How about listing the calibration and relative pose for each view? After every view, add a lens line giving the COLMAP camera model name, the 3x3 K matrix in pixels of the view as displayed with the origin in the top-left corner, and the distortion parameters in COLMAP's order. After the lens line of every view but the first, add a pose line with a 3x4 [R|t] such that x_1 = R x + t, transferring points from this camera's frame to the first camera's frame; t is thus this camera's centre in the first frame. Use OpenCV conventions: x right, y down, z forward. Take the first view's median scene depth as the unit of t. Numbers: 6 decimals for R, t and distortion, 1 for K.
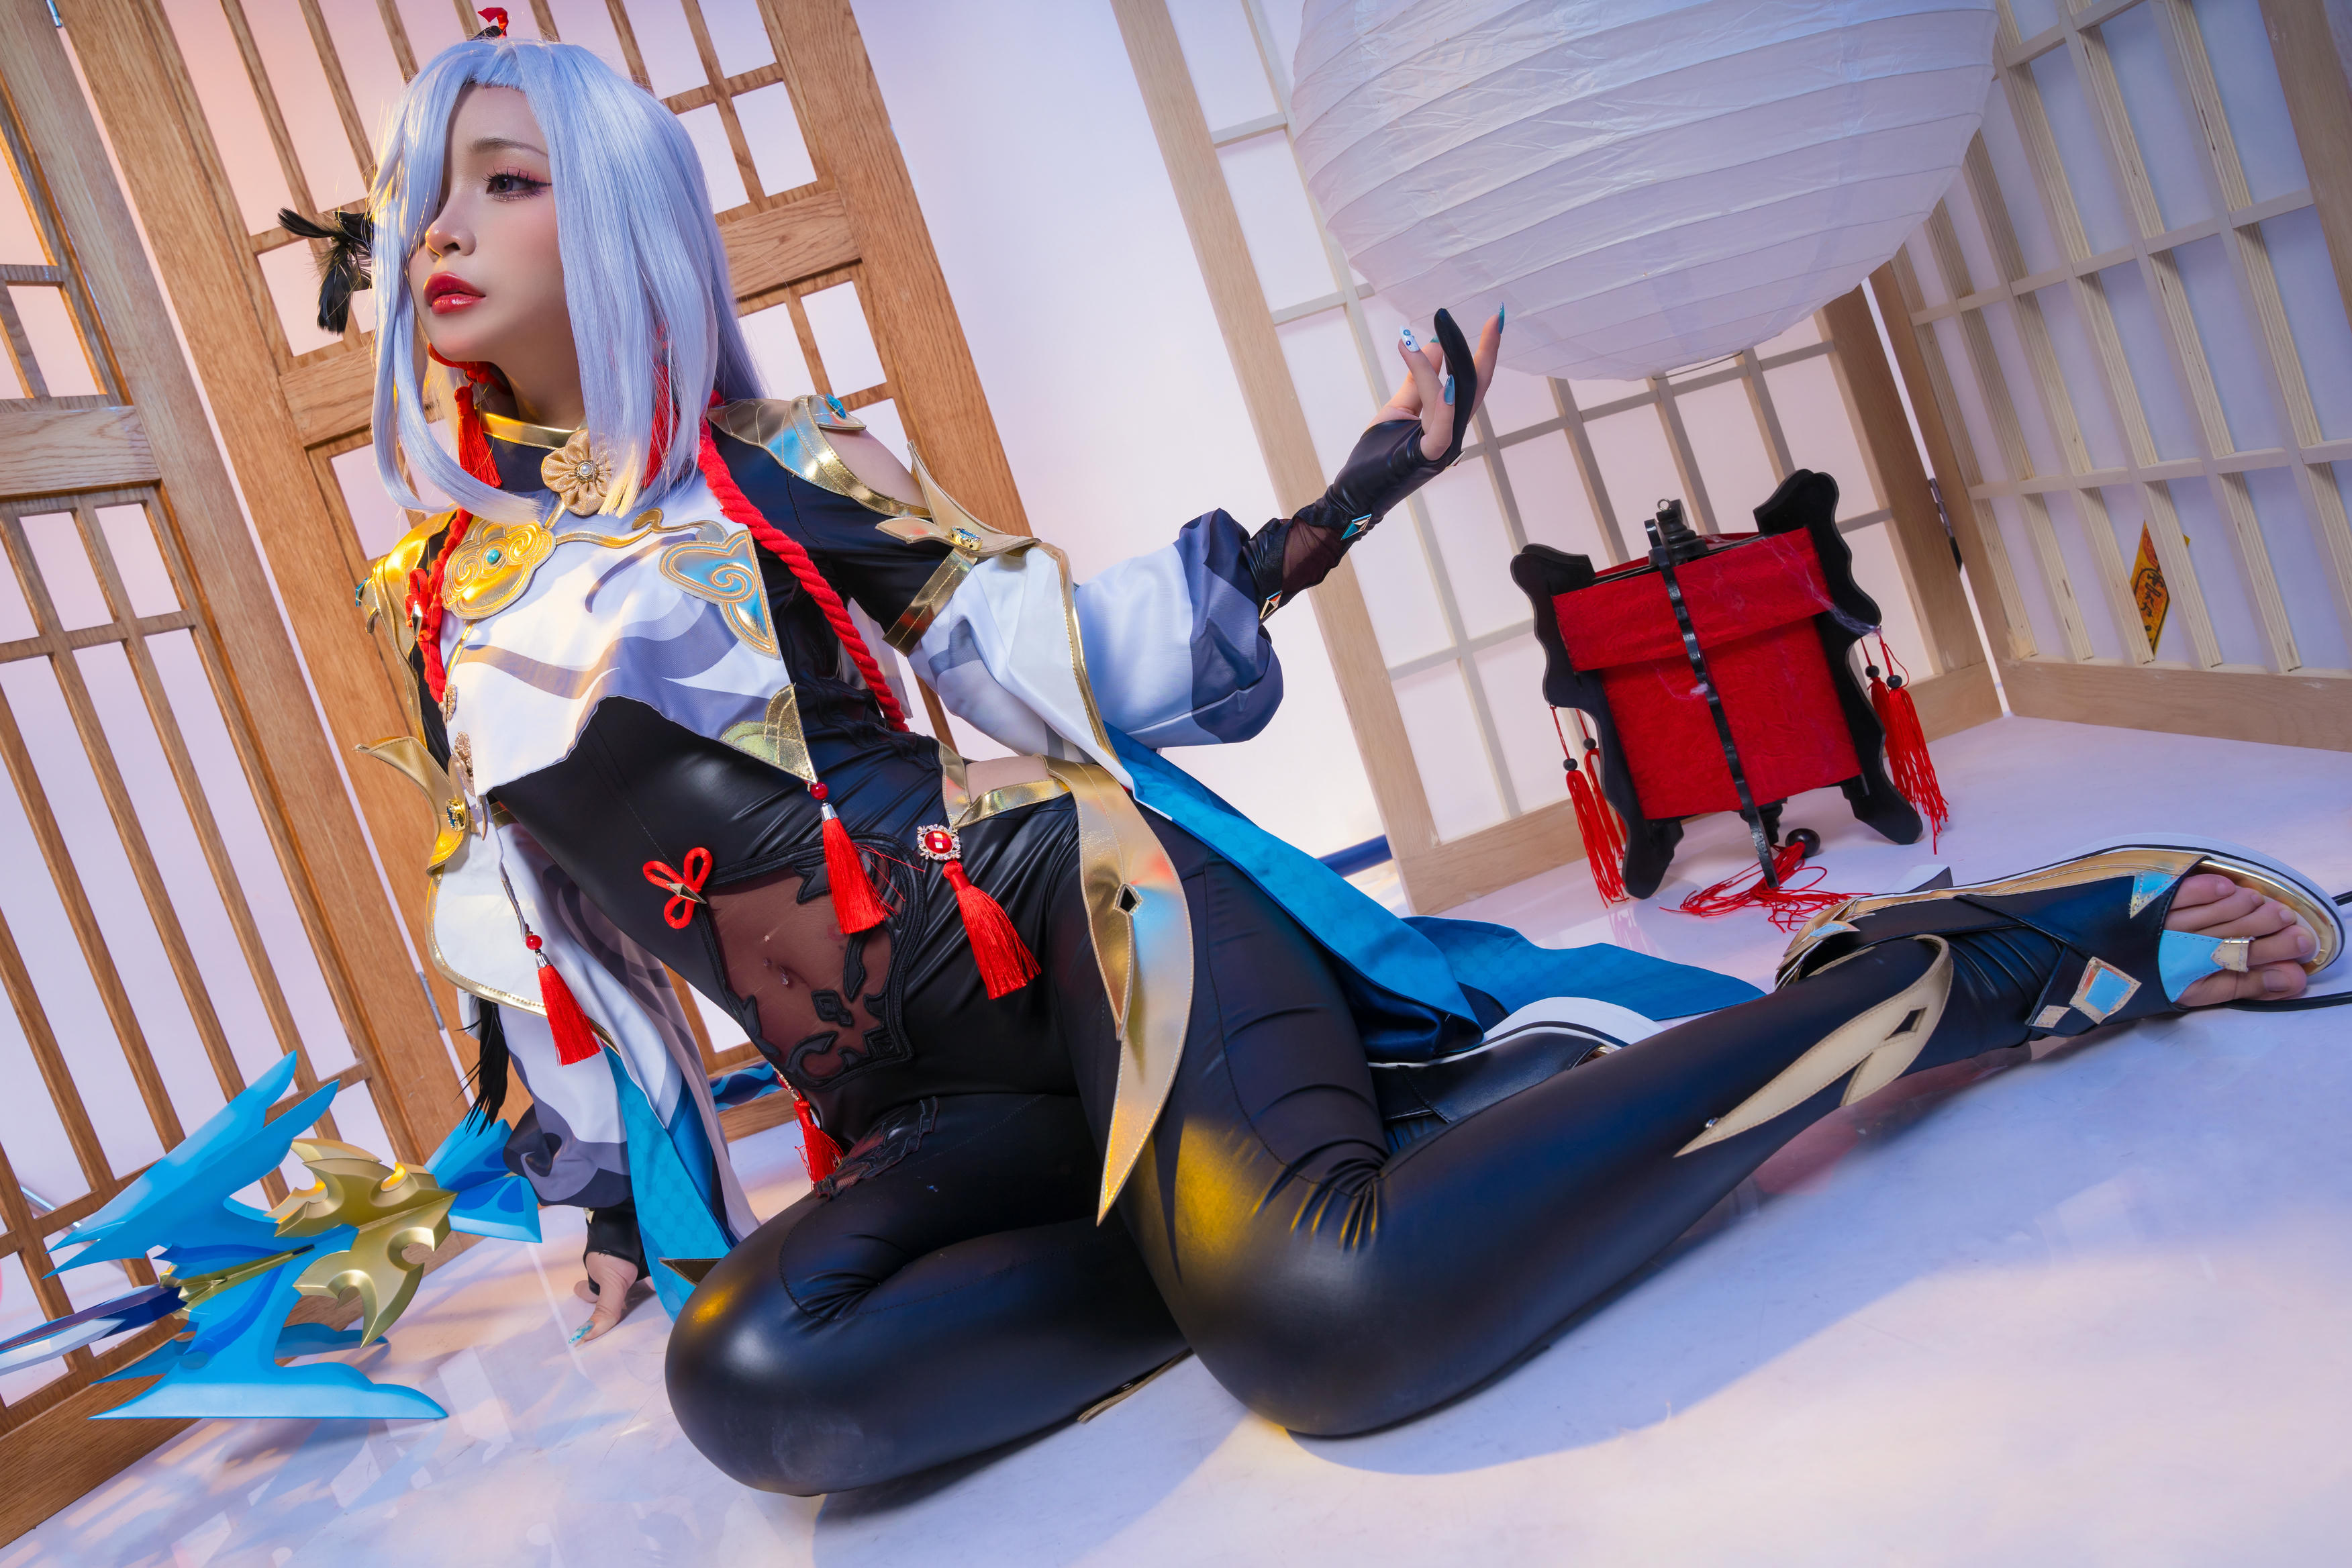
lens RADIAL K [[1671.0, 0, 1091.7], [0, 1671.0, 797.5], [0, 0, 1]] dist [-0.094780, 0.051980]
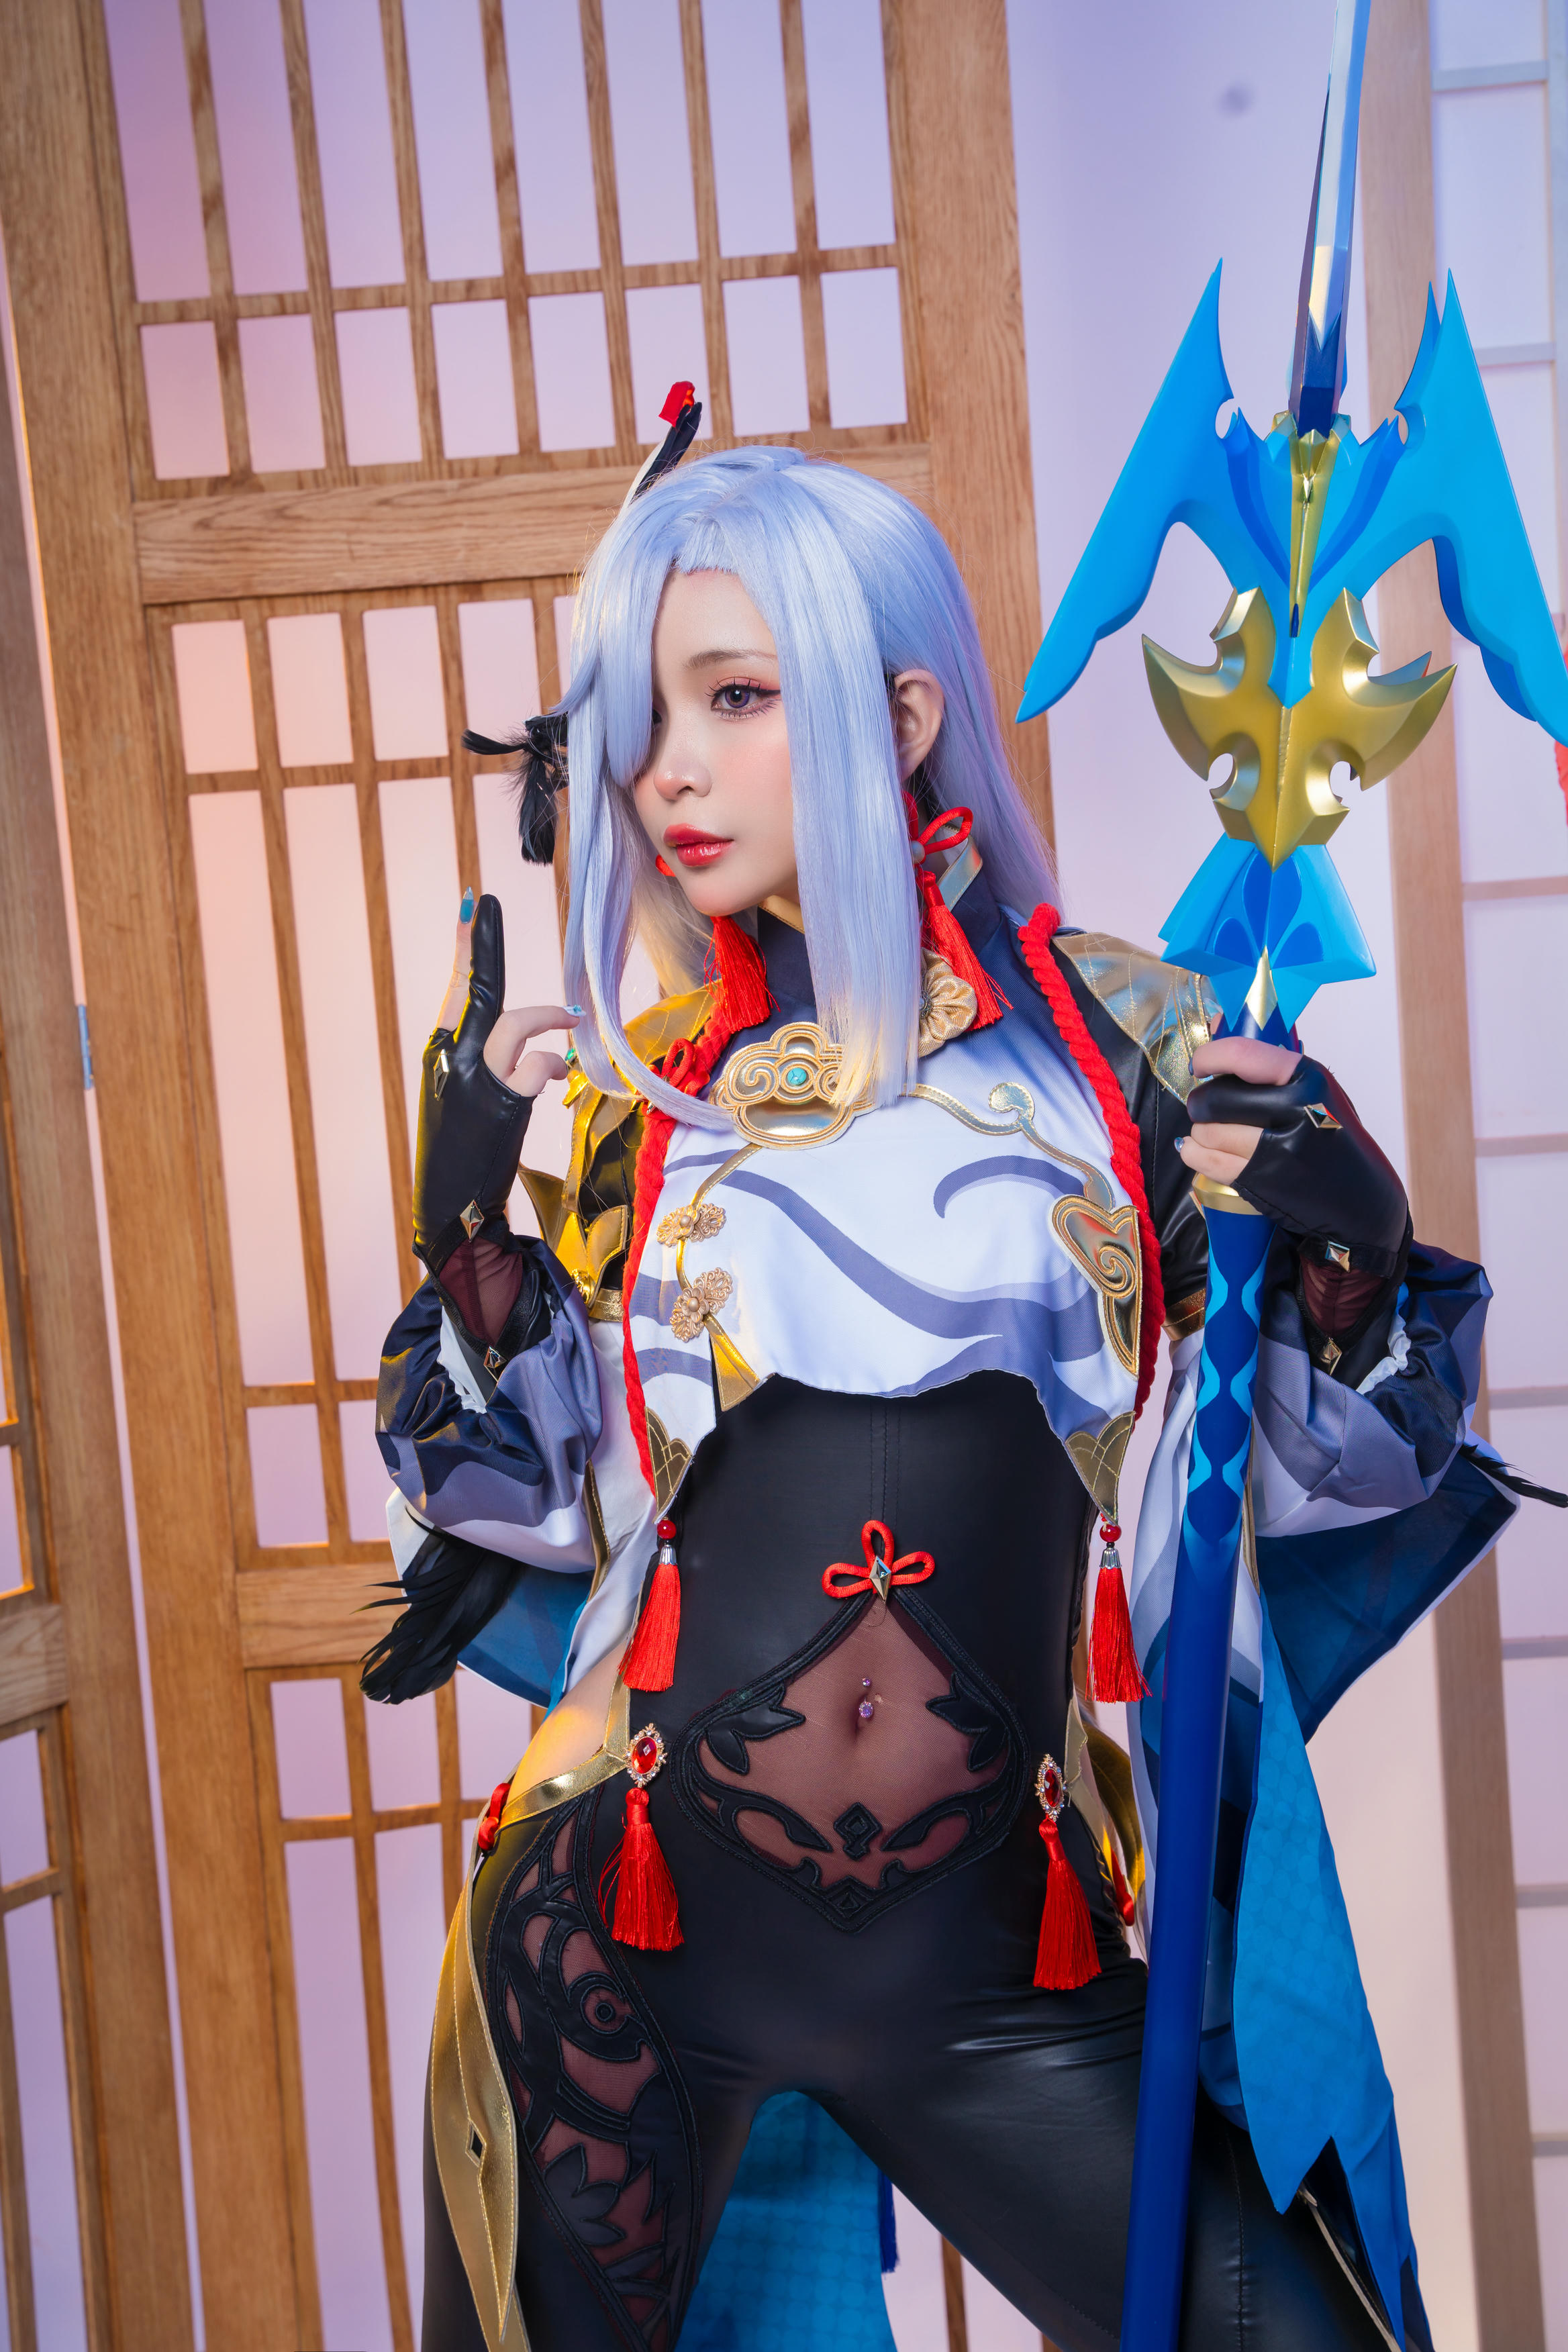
lens RADIAL K [[3743.6, 0, 786.8], [0, 3743.6, 1167.9], [0, 0, 1]] dist [0.198121, 0.000000]
pose [[0.955724, 0.271104, -0.114428, -0.100020], [-0.265067, 0.962015, 0.065324, -0.634797], [0.127791, -0.032101, 0.991282, -0.732746]]
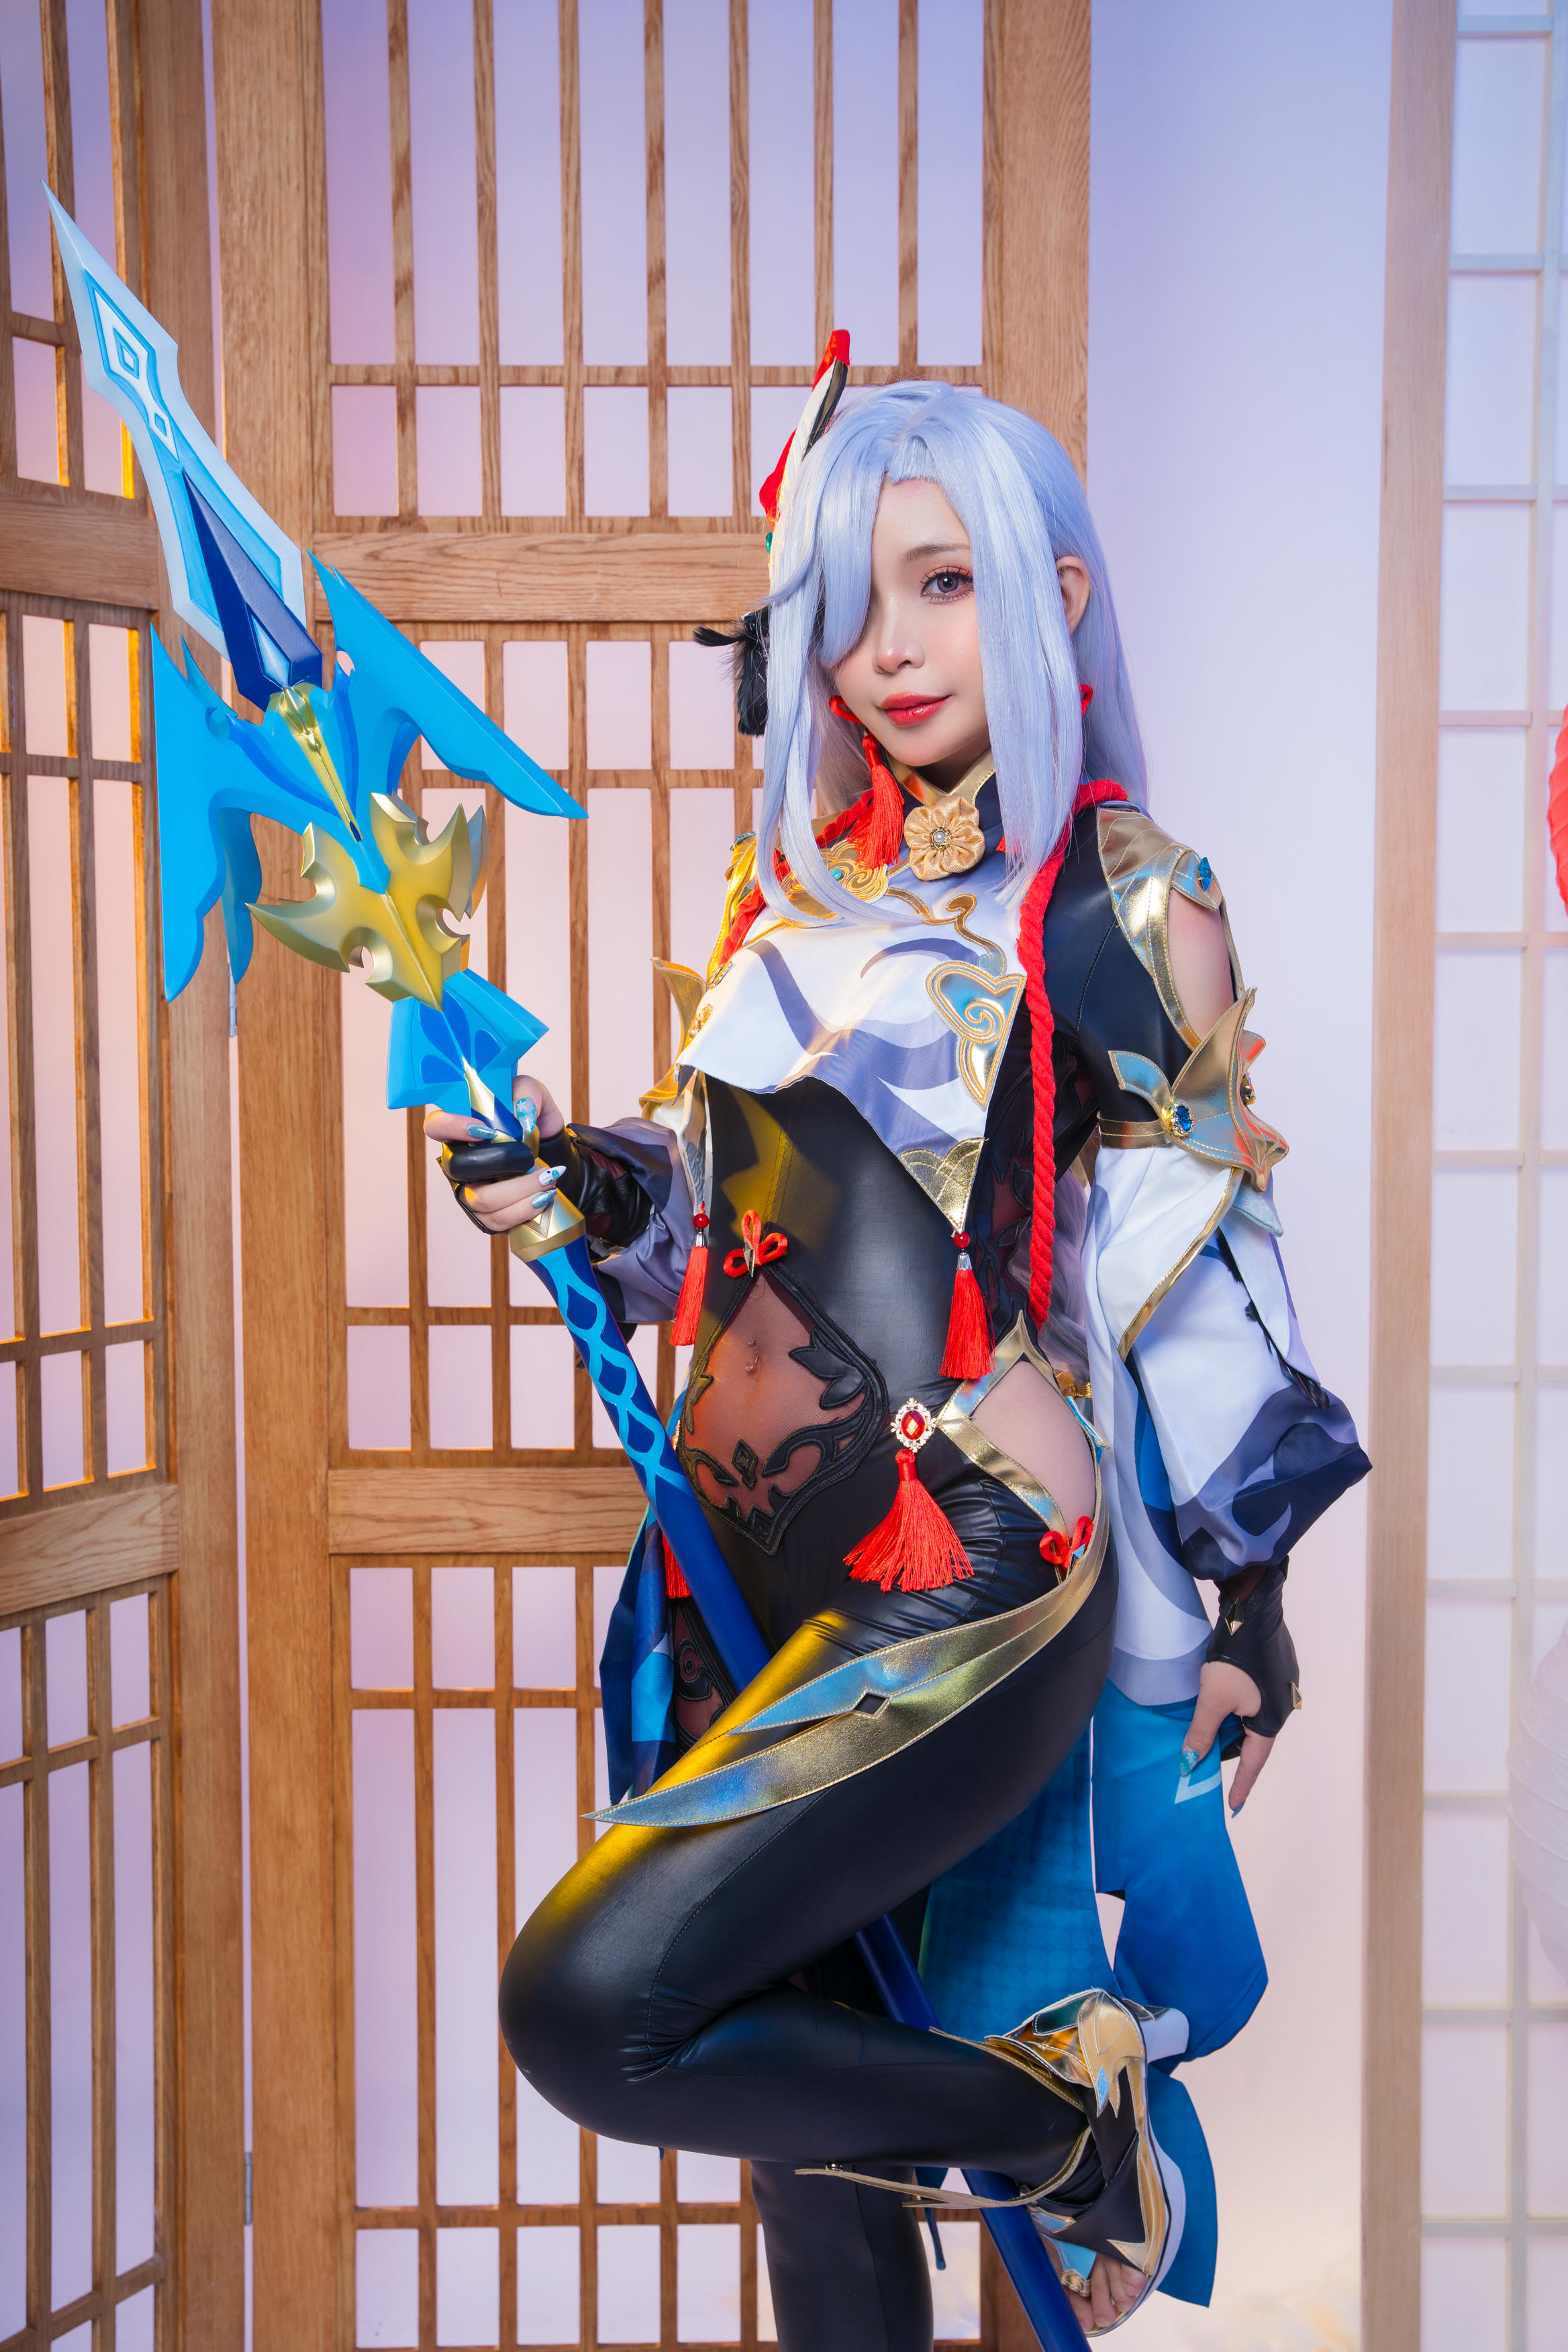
lens RADIAL K [[2988.0, 0, 801.4], [0, 2988.0, 1174.8], [0, 0, 1]] dist [0.074125, 0.000000]
pose [[0.943424, 0.326989, -0.055044, -0.223713], [-0.327813, 0.944721, -0.006421, -0.487612], [0.049901, 0.024102, 0.998463, -0.613695]]
